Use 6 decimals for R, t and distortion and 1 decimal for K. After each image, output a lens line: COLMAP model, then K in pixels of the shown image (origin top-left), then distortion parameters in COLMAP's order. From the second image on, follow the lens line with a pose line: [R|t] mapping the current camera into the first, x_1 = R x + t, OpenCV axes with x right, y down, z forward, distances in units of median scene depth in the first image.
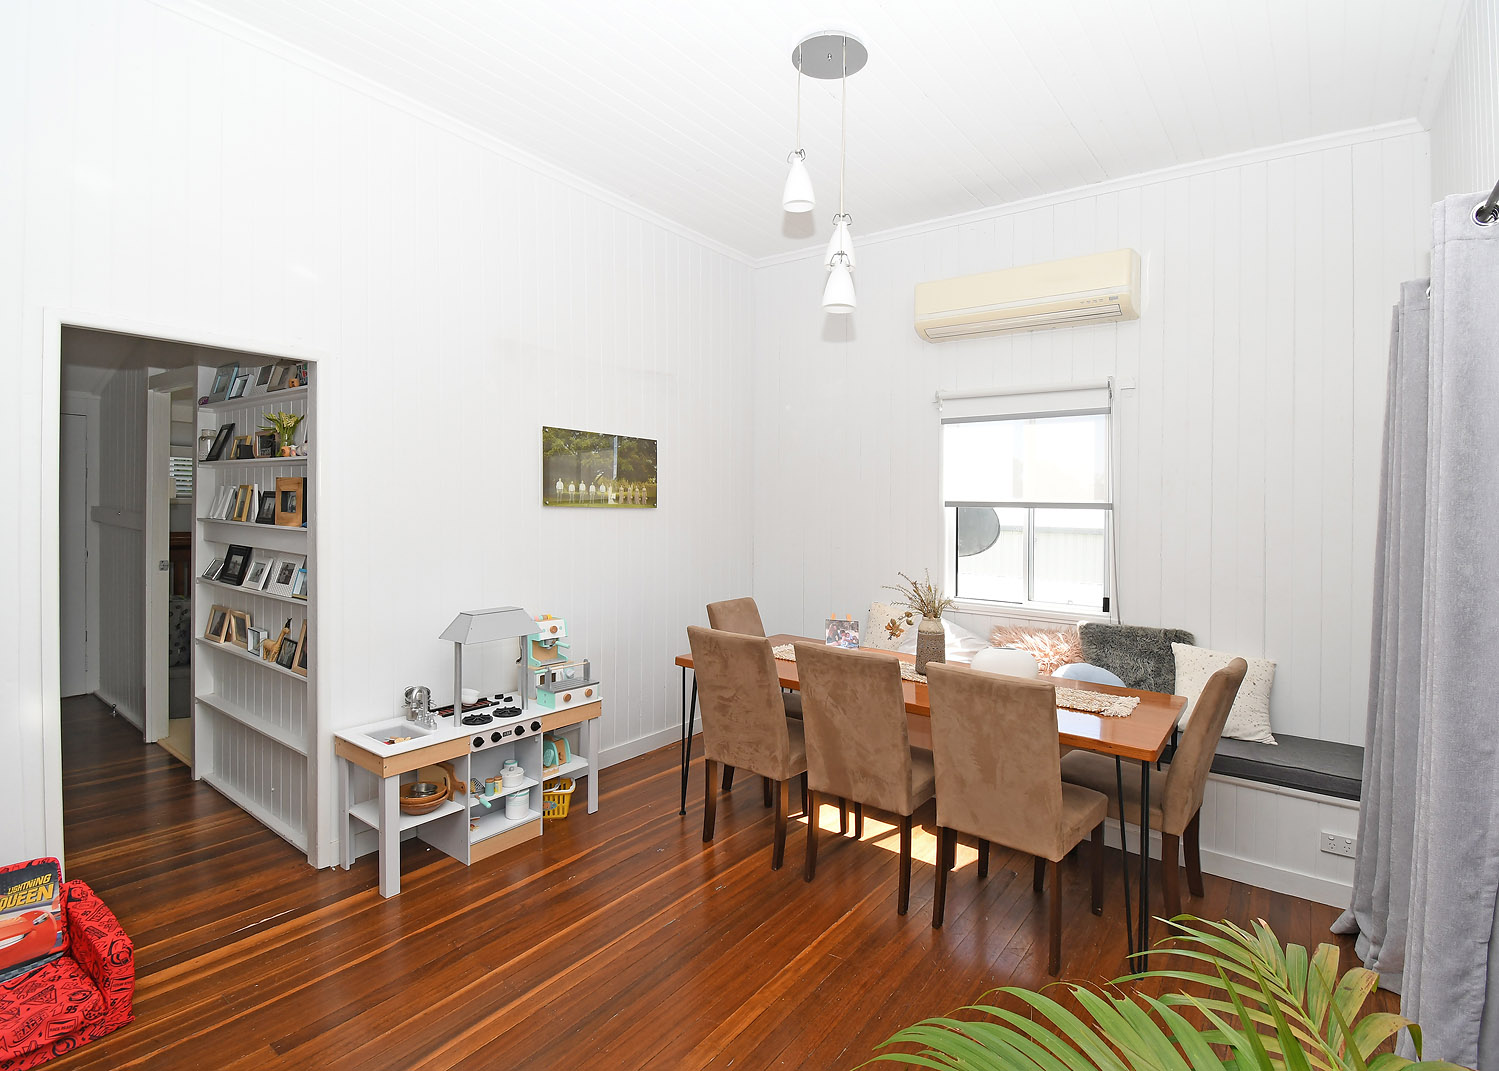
lens RADIAL K [[718.6, 0, 747.9], [0, 718.6, 521.9], [0, 0, 1]] dist [0.001566, -0.018096]
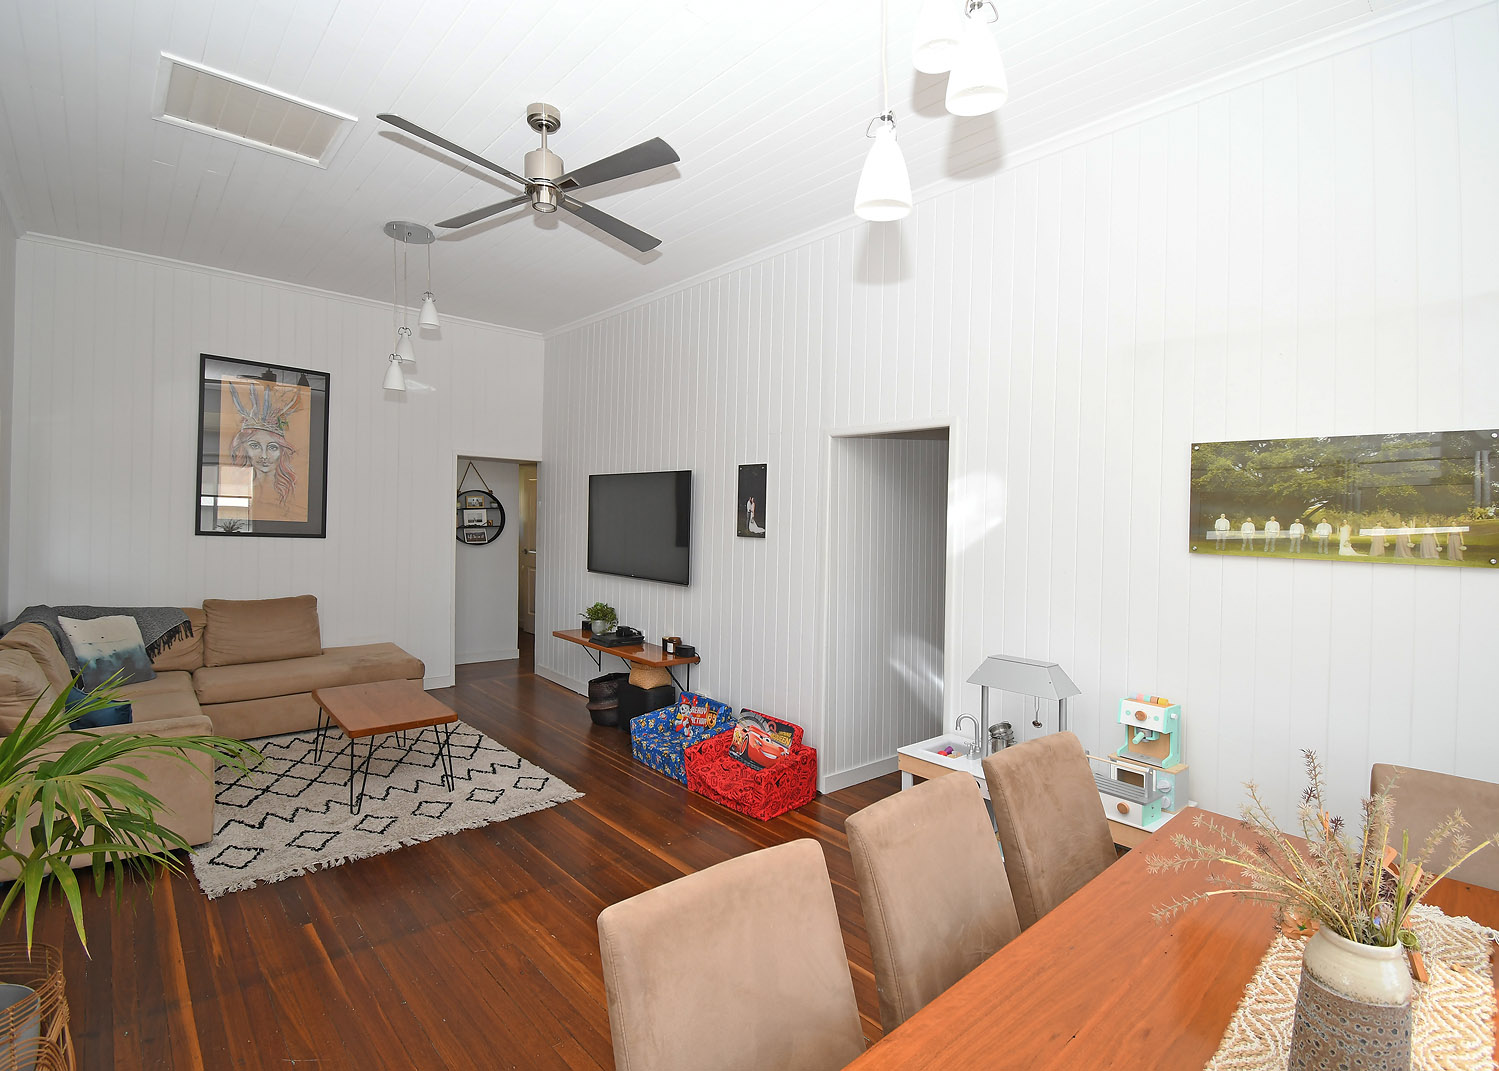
lens RADIAL K [[718.6, 0, 747.9], [0, 718.6, 521.9], [0, 0, 1]] dist [0.001566, -0.018096]
pose [[-0.202221, -0.014723, -0.979229, 0.497855], [-0.052694, 0.998602, -0.004132, -0.025403], [0.977921, 0.050764, -0.202714, 0.675059]]
